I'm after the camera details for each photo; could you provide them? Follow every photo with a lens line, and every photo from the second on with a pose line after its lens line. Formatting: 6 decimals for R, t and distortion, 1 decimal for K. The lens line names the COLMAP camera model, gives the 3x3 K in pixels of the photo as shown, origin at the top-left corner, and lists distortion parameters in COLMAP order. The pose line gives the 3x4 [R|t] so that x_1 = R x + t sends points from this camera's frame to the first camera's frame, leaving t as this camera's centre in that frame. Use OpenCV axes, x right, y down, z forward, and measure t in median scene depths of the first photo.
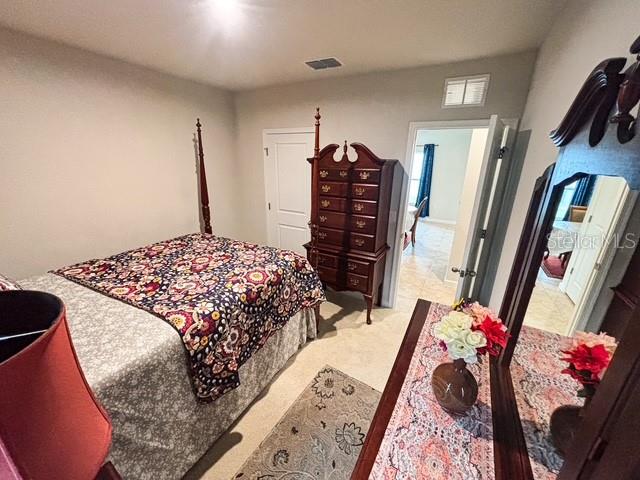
lens RADIAL K [[257.5, 0, 323.2], [0, 257.5, 242.0], [0, 0, 1]] dist [-0.002120, 0.000101]
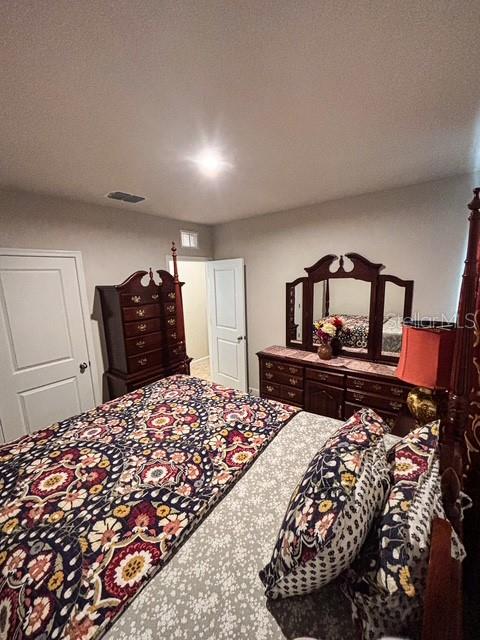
lens RADIAL K [[257.5, 0, 244.2], [0, 257.5, 317.6], [0, 0, 1]] dist [-0.002120, 0.000101]
pose [[0.151349, -0.177127, 0.972481, -1.082712], [0.356295, 0.927457, 0.113476, -0.198896], [-0.922034, 0.329316, 0.203480, 0.533956]]
